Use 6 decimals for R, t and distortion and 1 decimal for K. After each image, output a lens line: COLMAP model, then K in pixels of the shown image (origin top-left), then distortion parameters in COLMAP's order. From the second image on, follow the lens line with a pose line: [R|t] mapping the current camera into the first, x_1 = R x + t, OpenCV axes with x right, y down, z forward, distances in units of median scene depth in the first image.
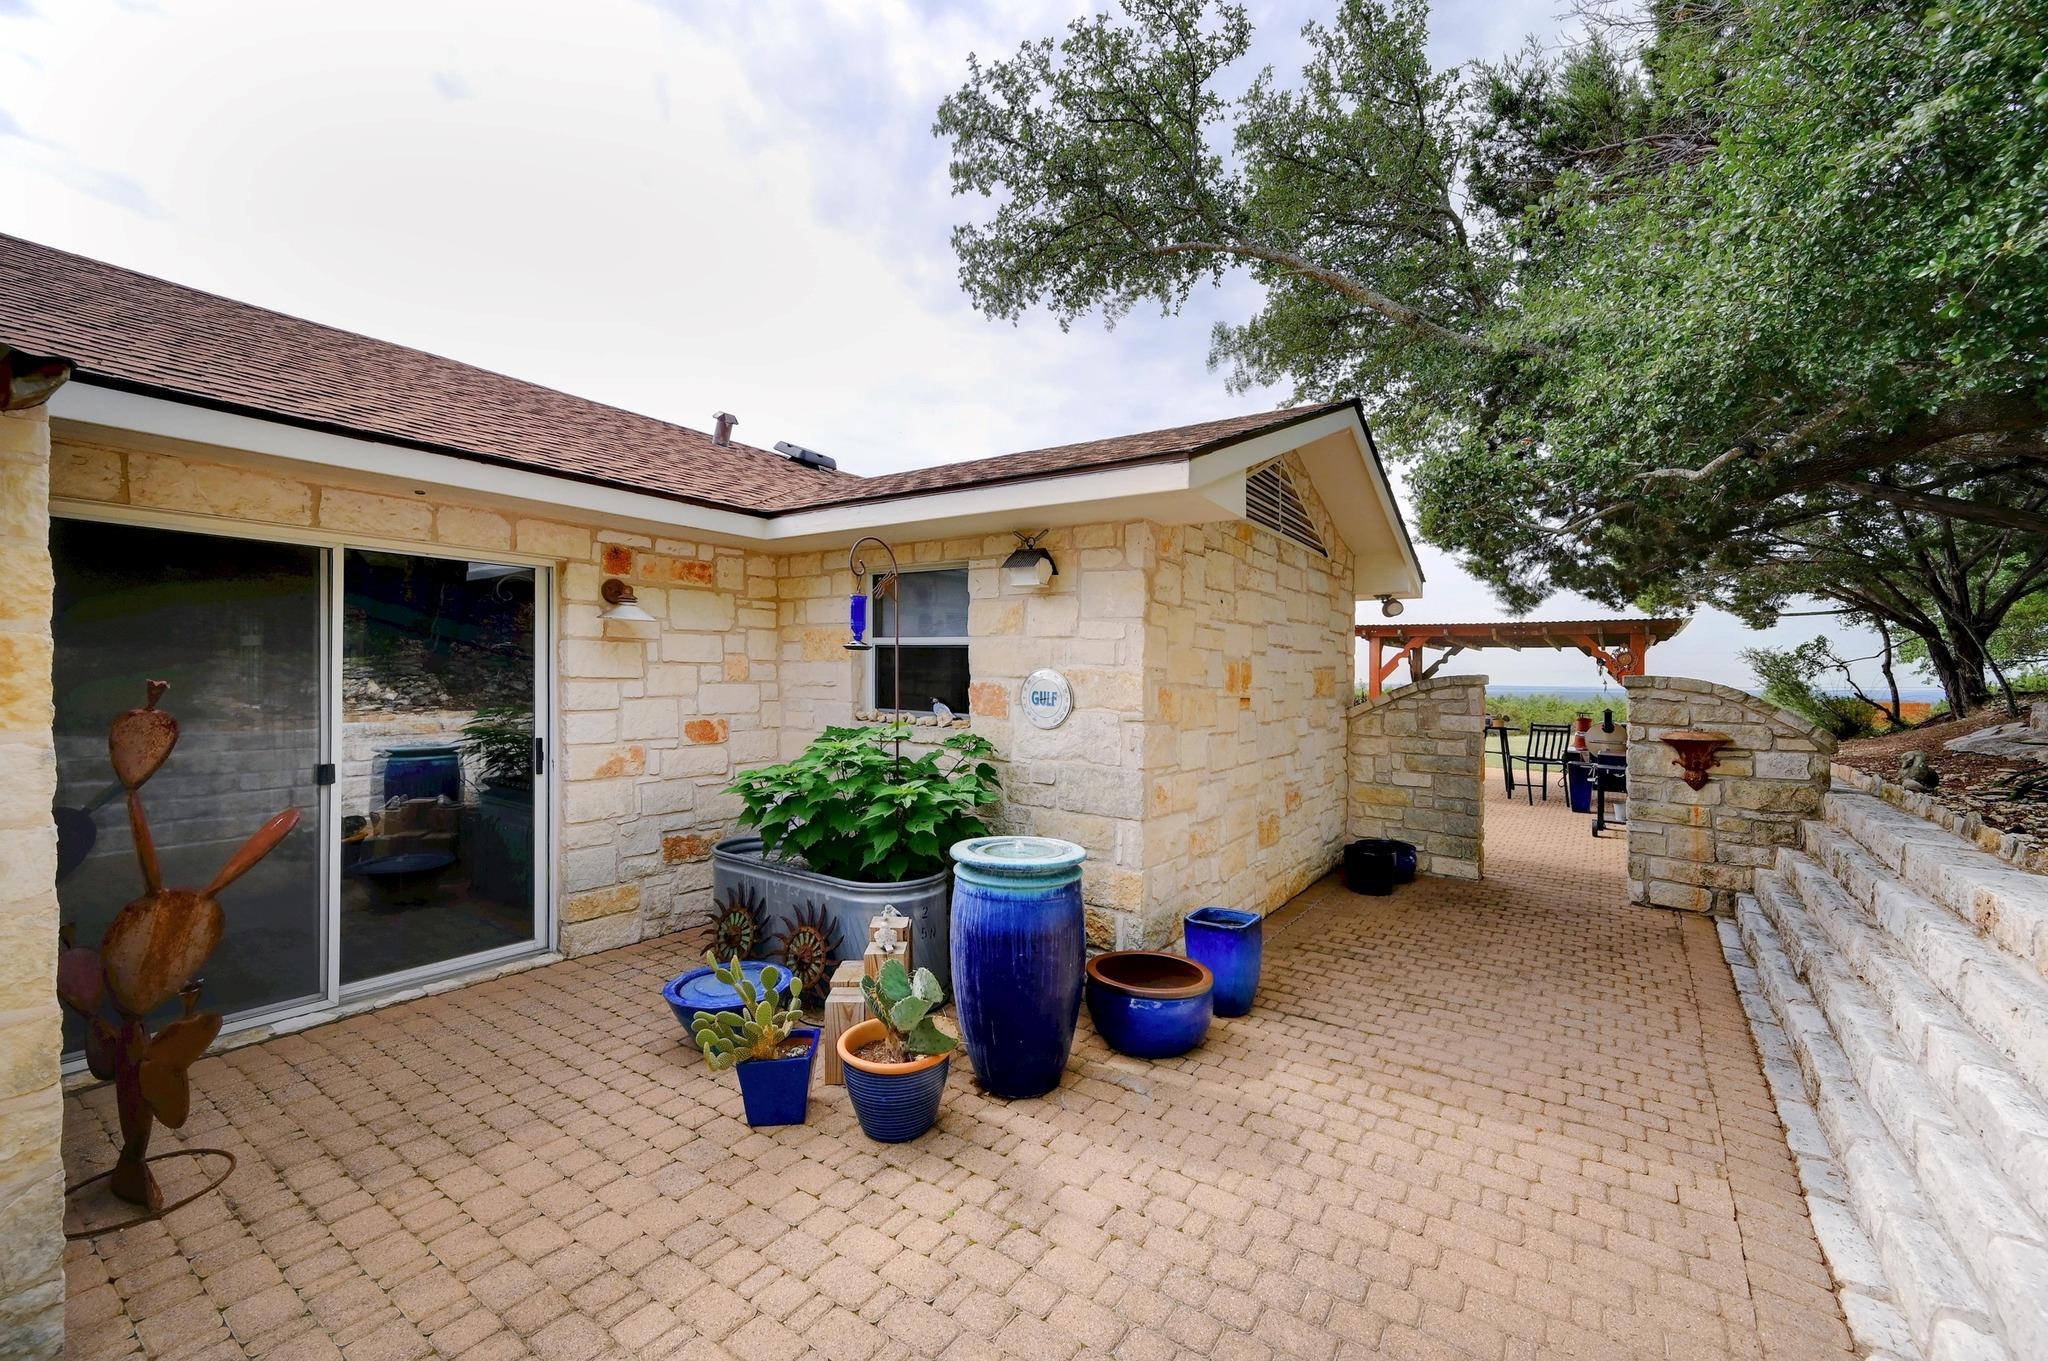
lens RADIAL K [[812.8, 0, 1019.8], [0, 812.8, 676.2], [0, 0, 1]] dist [0.003537, 0.000495]
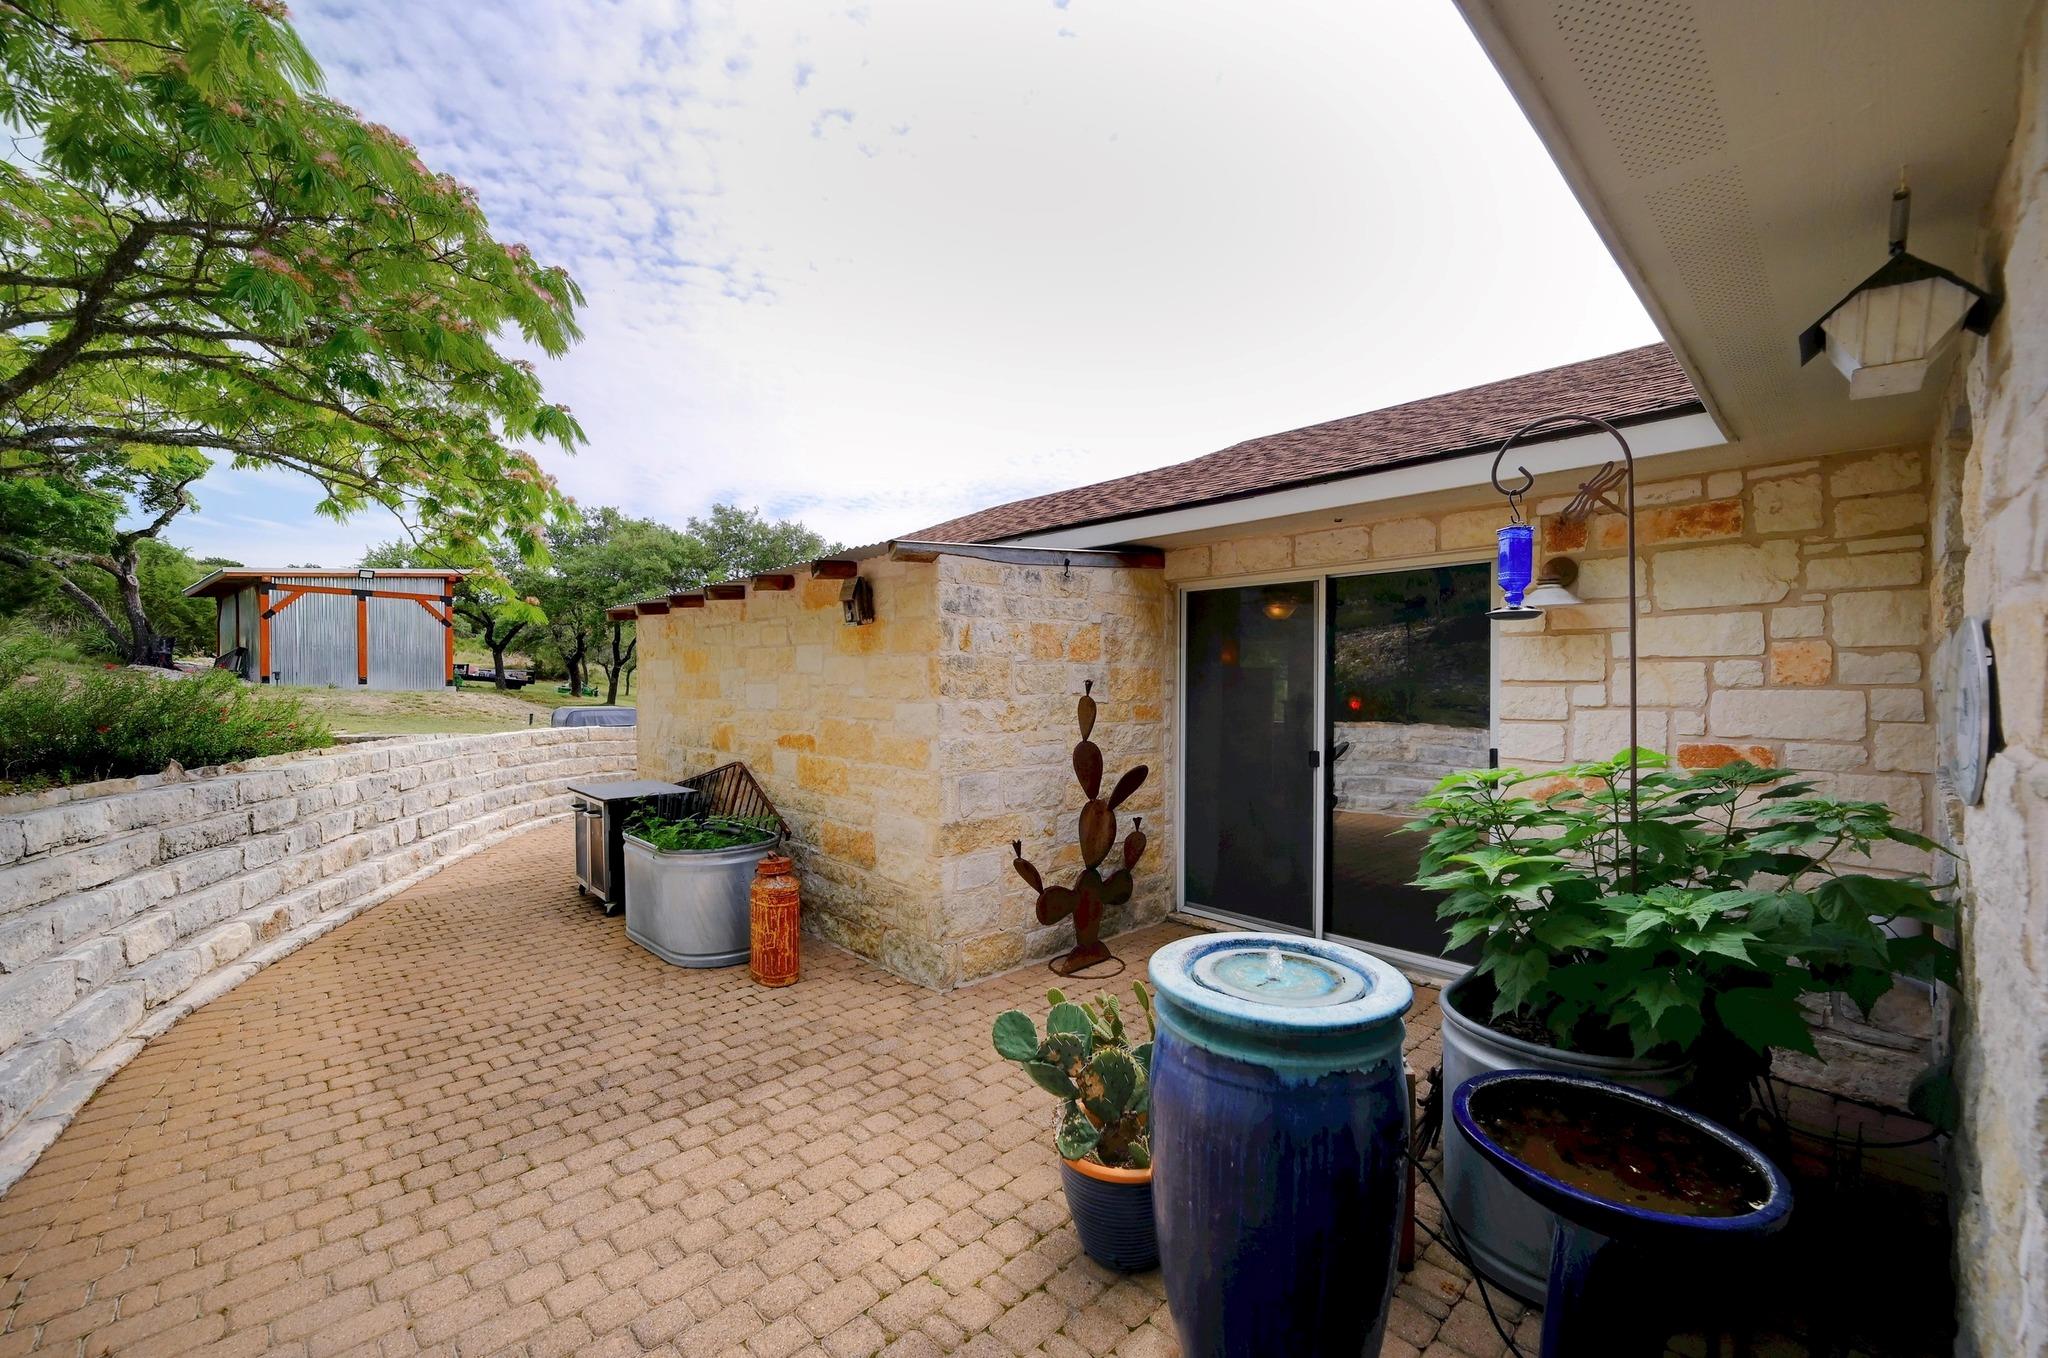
lens RADIAL K [[812.8, 0, 1019.1], [0, 812.8, 689.4], [0, 0, 1]] dist [0.003537, 0.000495]
pose [[-0.176128, -0.016019, -0.984237, 0.374143], [-0.011361, 0.999834, -0.014240, 0.027176], [0.984302, 0.008674, -0.176281, 0.617479]]
